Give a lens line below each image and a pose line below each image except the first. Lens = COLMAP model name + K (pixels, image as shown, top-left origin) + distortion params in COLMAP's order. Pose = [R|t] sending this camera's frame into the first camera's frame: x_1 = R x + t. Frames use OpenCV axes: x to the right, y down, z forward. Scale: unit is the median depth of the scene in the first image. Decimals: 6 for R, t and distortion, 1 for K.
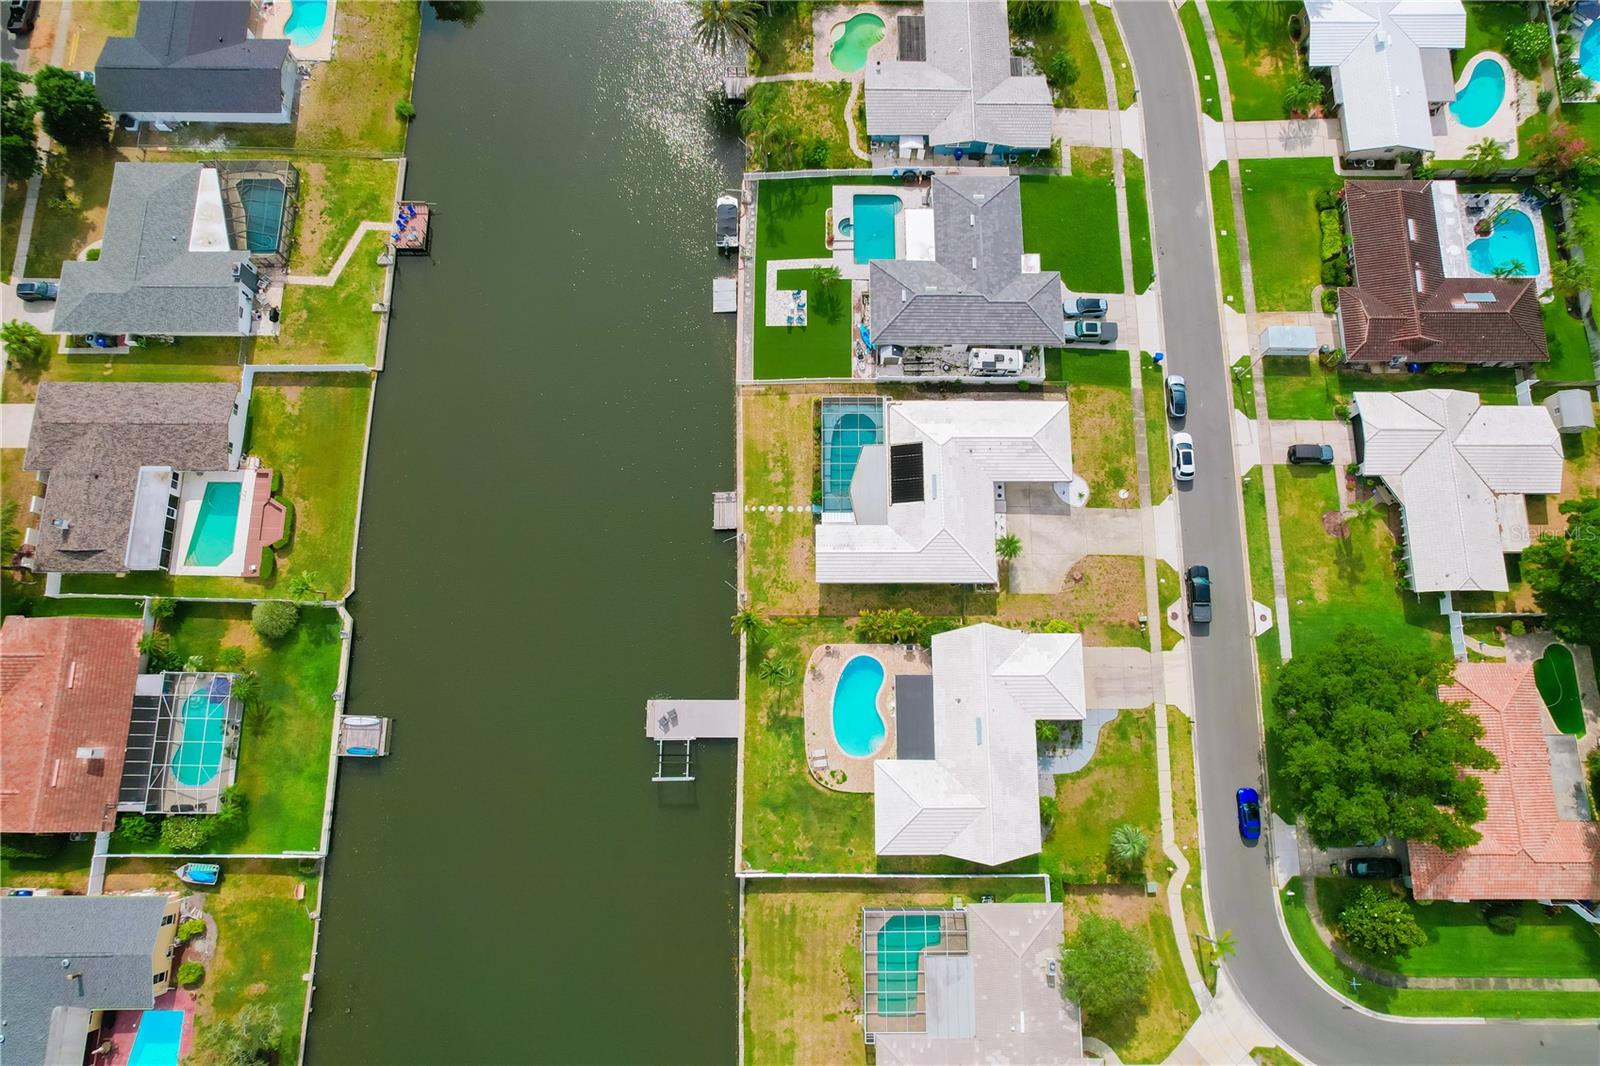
lens RADIAL K [[1023.9, 0, 805.6], [0, 1023.9, 530.5], [0, 0, 1]] dist [-0.075828, 0.066657]
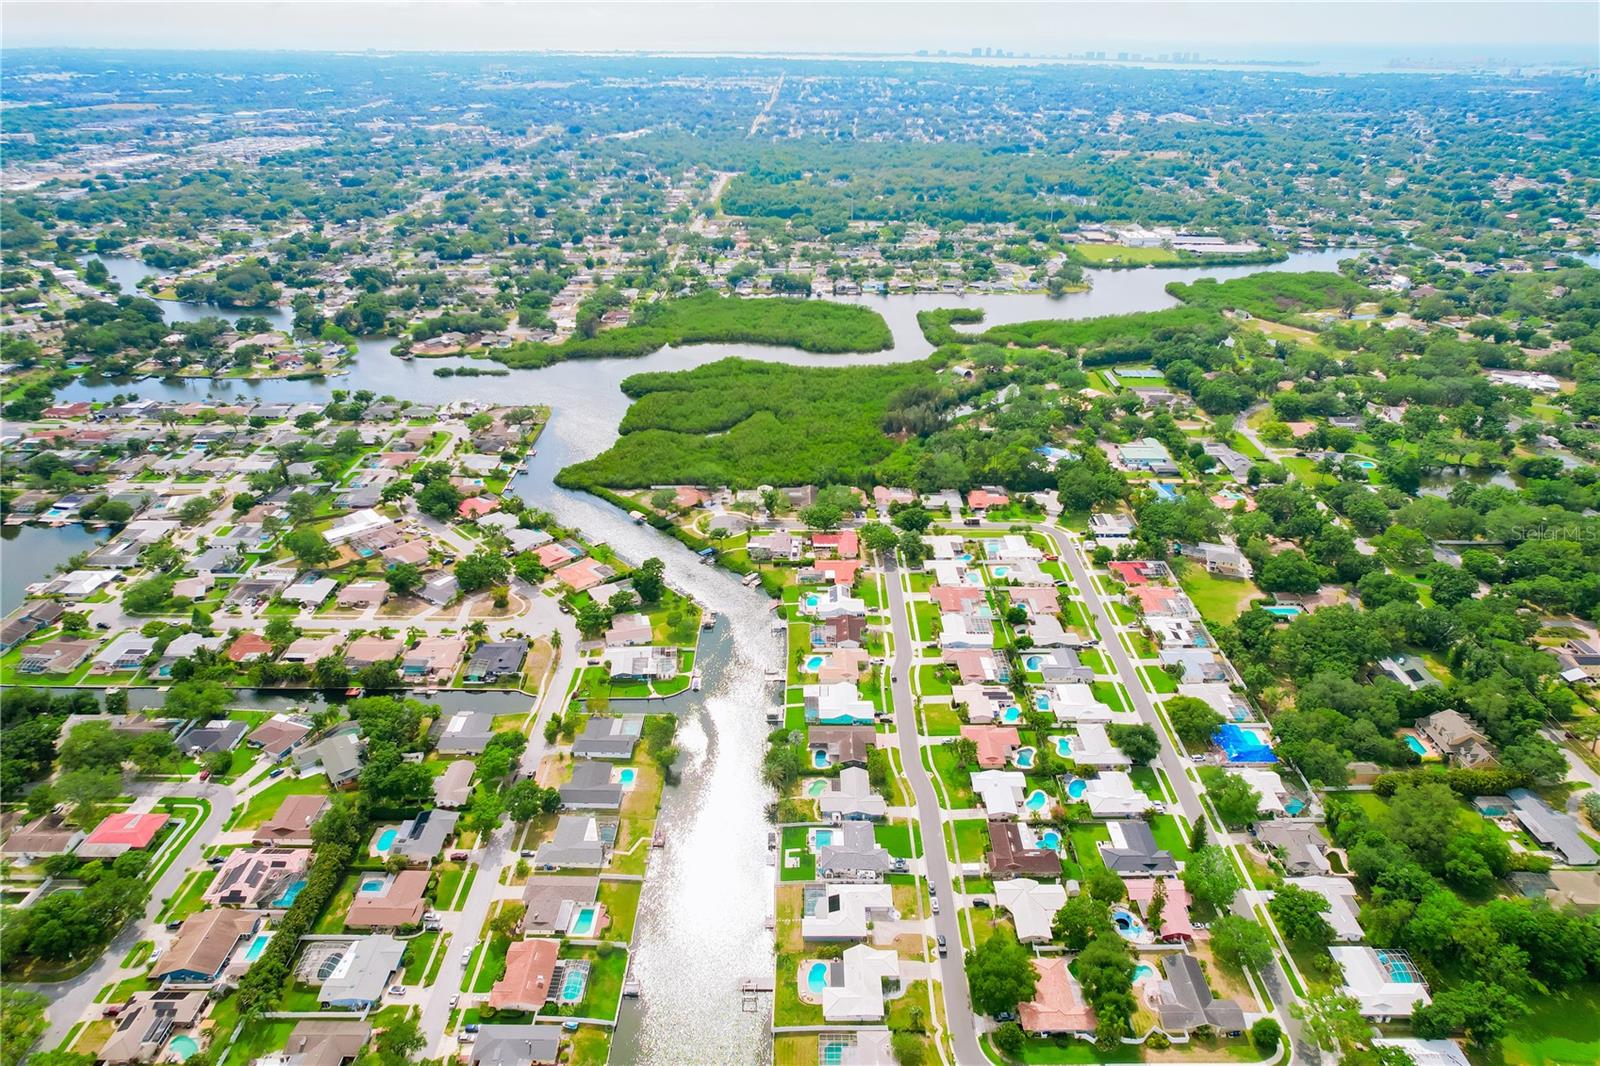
lens RADIAL K [[1013.5, 0, 800.0], [0, 1013.5, 533.0], [0, 0, 1]] dist [-0.042984, 0.000927]
pose [[0.999981, 0.000572, -0.006108, 0.019844], [-0.005081, 0.635268, -0.772275, 1.411751], [0.003438, 0.772291, 0.635259, -1.536345]]
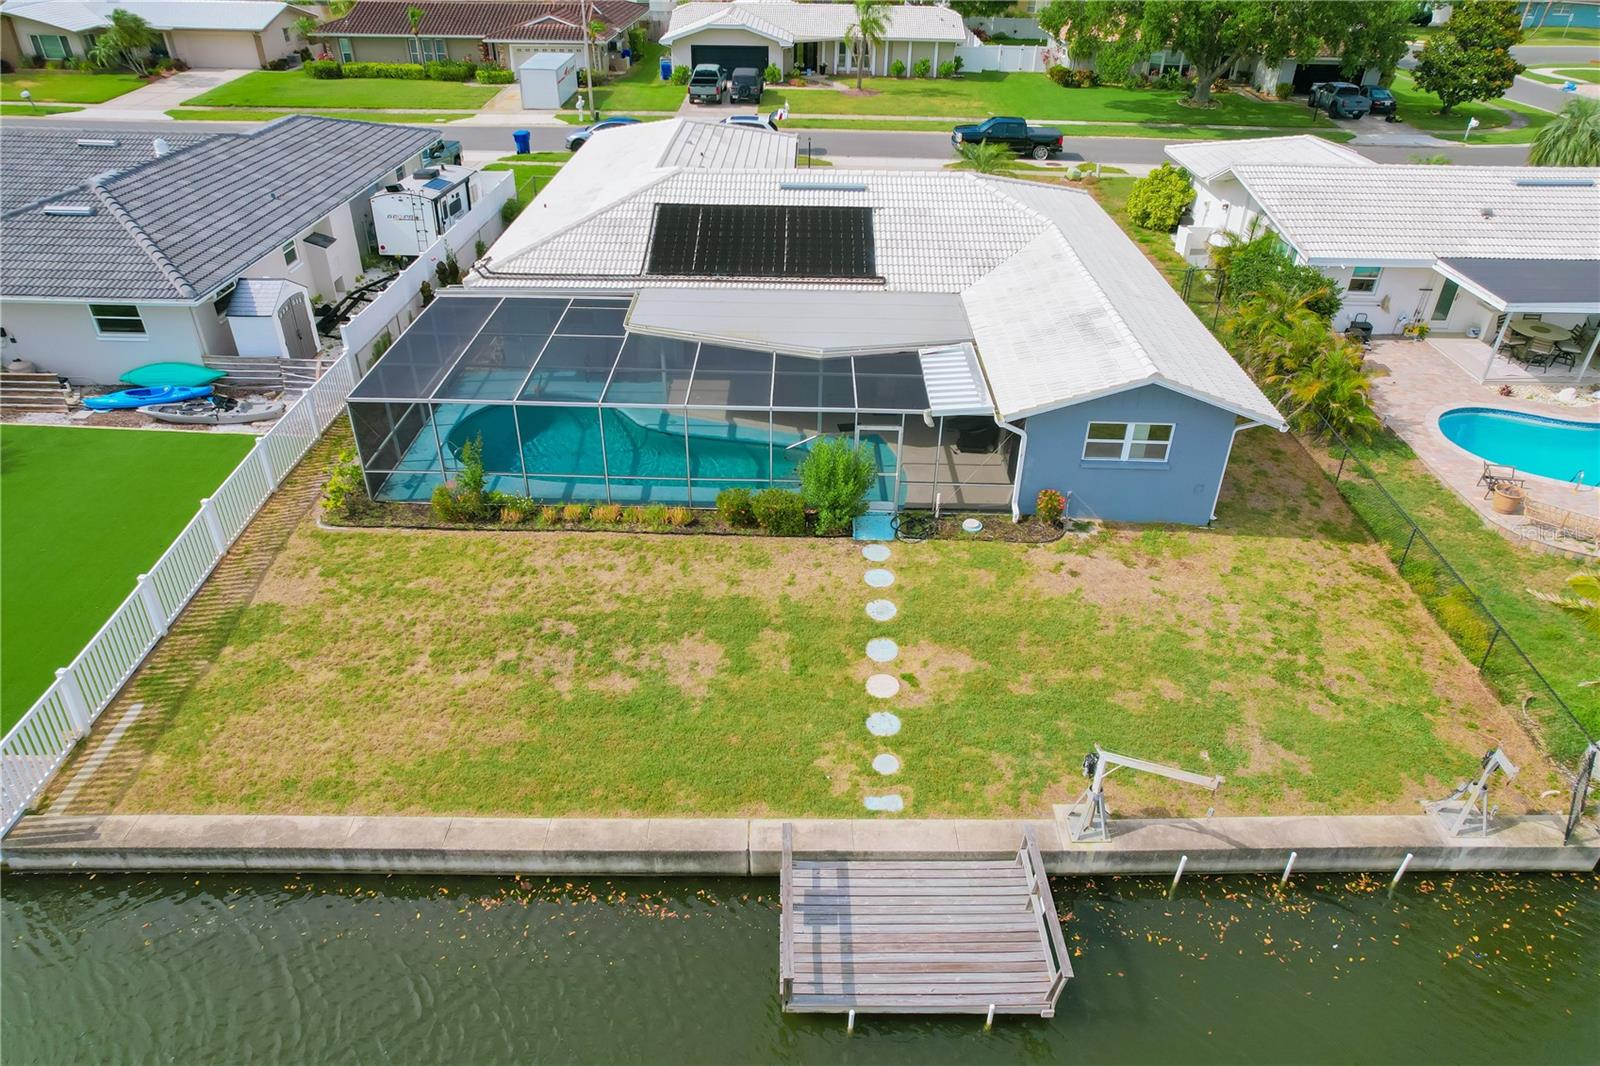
lens RADIAL K [[1023.9, 0, 805.6], [0, 1023.9, 530.5], [0, 0, 1]] dist [-0.075828, 0.066657]
pose [[0.008513, -0.540930, 0.841024, -0.164640], [0.972487, 0.200283, 0.118974, -0.059801], [-0.232800, 0.816873, 0.527753, 0.884700]]
